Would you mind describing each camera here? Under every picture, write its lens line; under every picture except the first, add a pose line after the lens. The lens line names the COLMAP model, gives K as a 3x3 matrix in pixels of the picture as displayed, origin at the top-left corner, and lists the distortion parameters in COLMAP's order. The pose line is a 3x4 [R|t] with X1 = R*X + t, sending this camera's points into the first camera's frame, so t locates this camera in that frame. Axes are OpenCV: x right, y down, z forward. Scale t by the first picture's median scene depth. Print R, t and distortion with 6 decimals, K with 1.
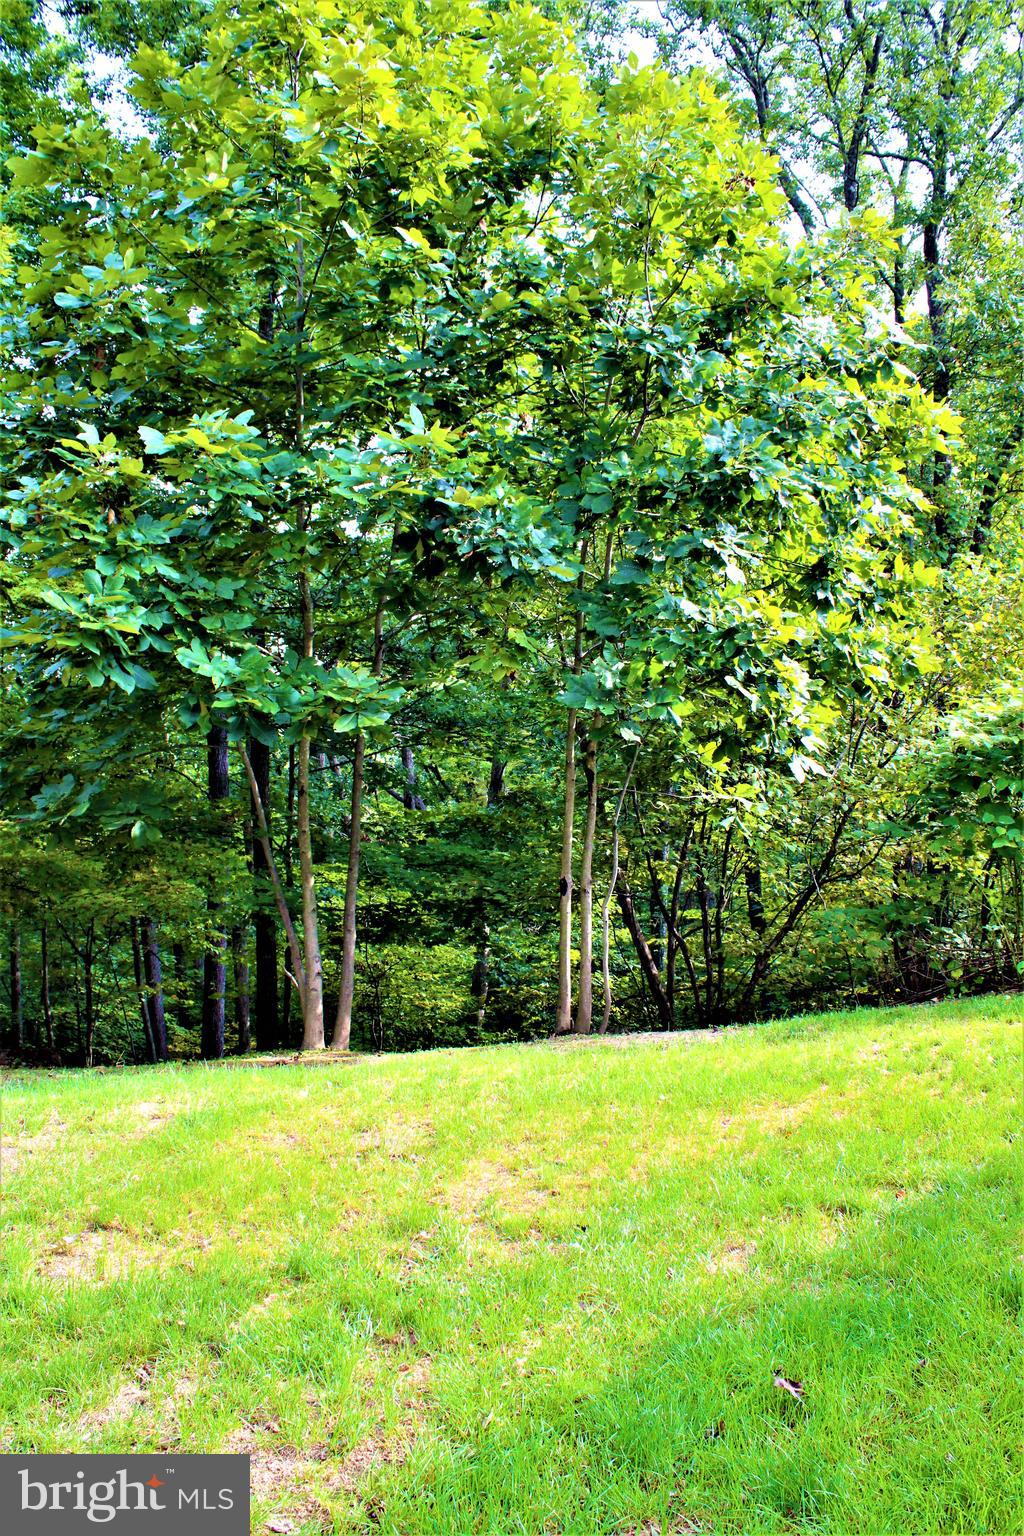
lens RADIAL K [[1271.7, 0, 512.0], [0, 1271.7, 768.0], [0, 0, 1]] dist [-0.154713, 0.104199]
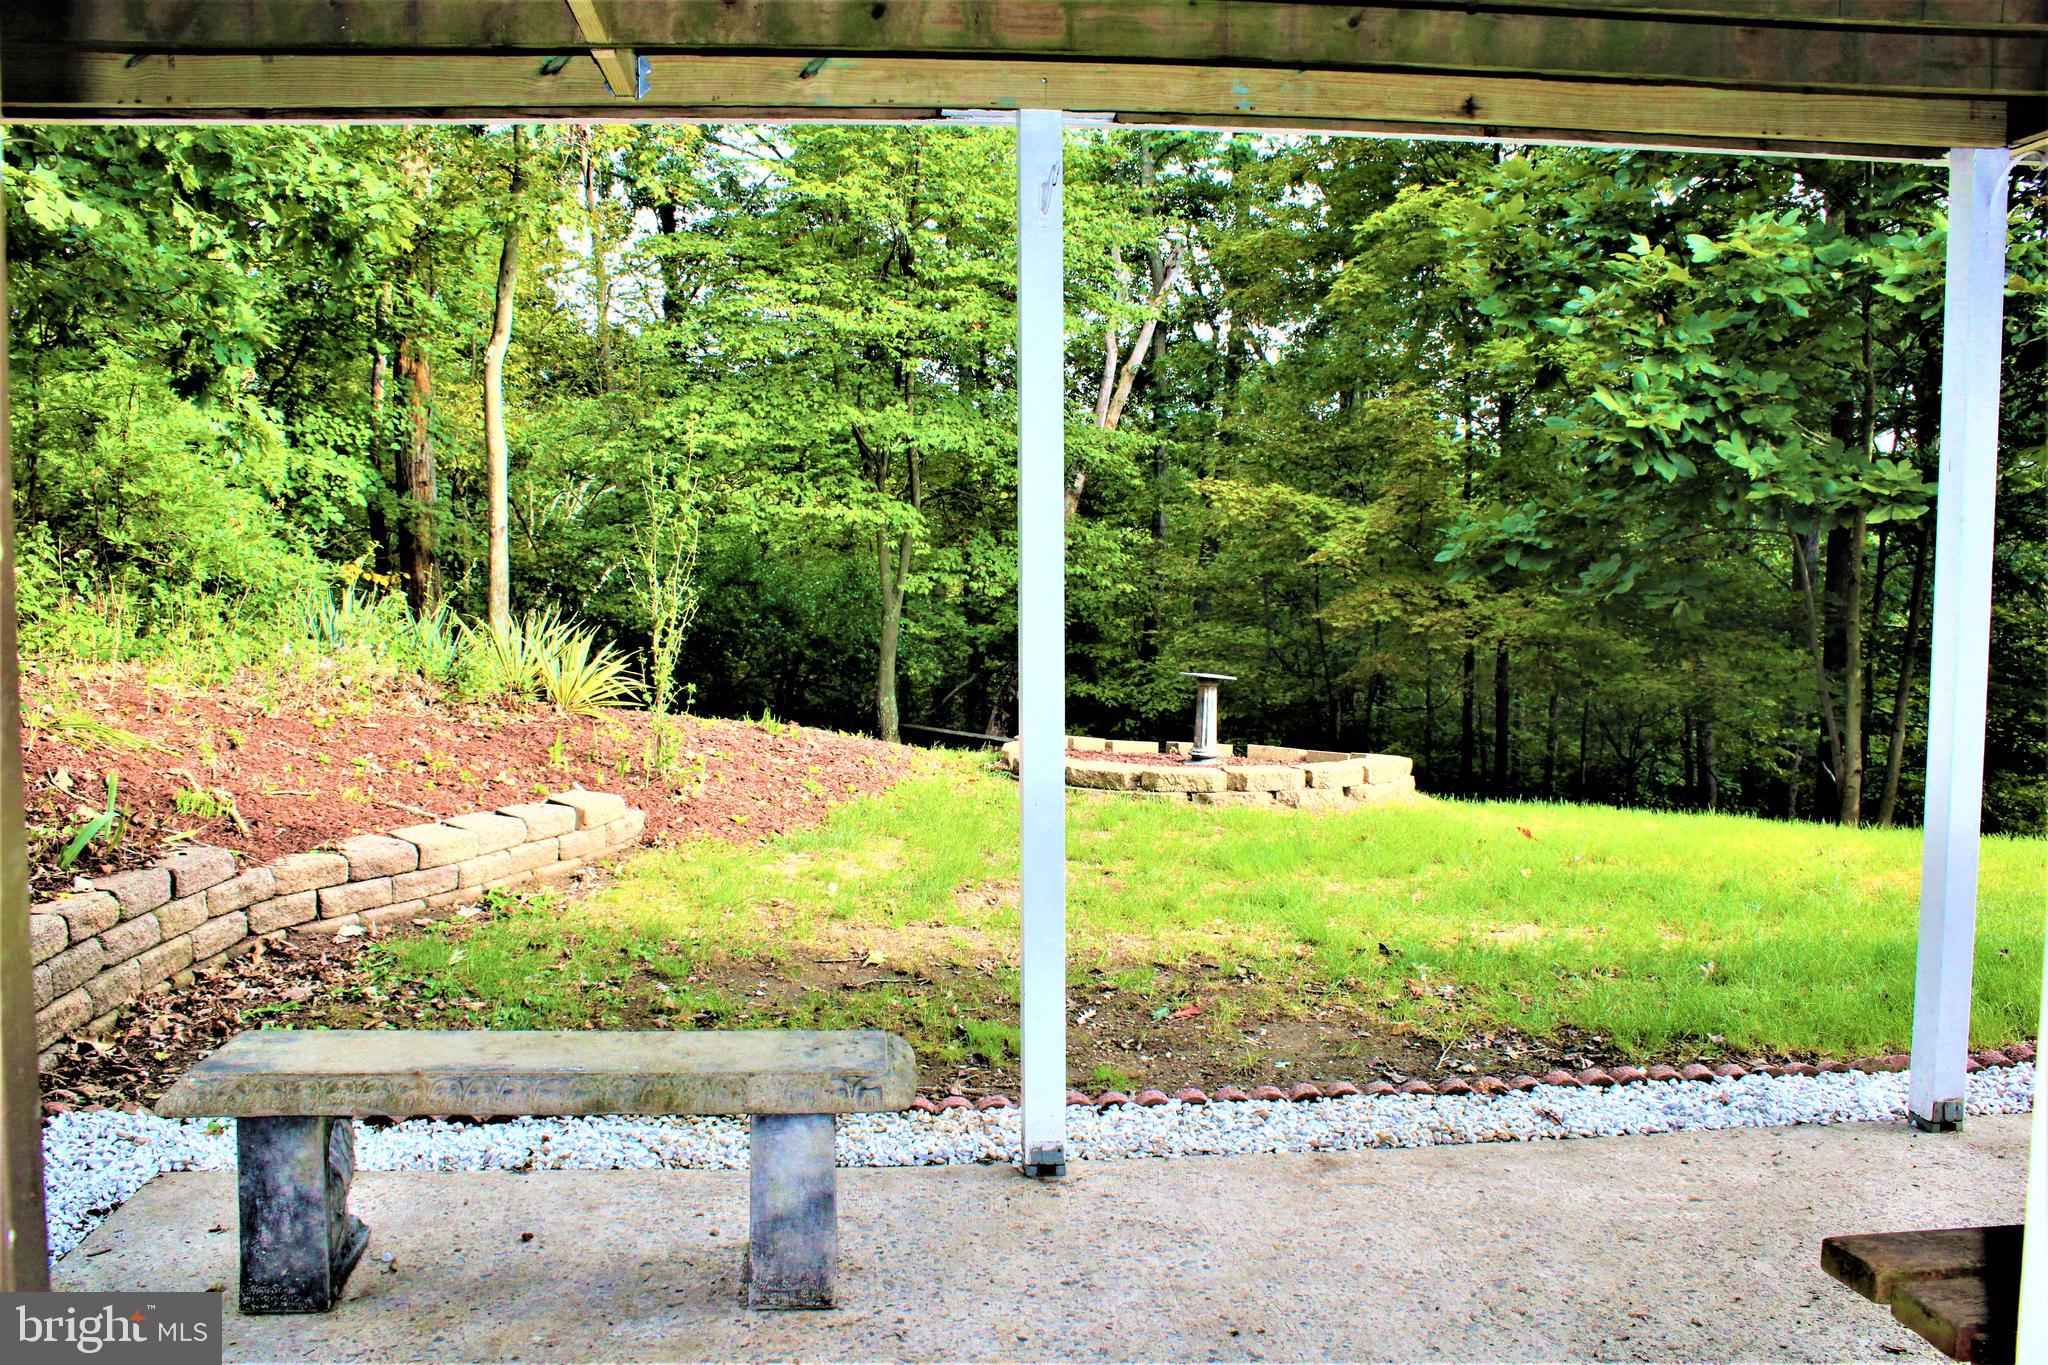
lens RADIAL K [[1695.7, 0, 981.6], [0, 1695.7, 692.2], [0, 0, 1]] dist [-0.154713, 0.104199]
pose [[0.752574, 0.084272, -0.653094, 0.199232], [-0.025325, 0.994748, 0.099175, -0.004371], [0.658021, -0.058097, 0.750755, -0.489966]]
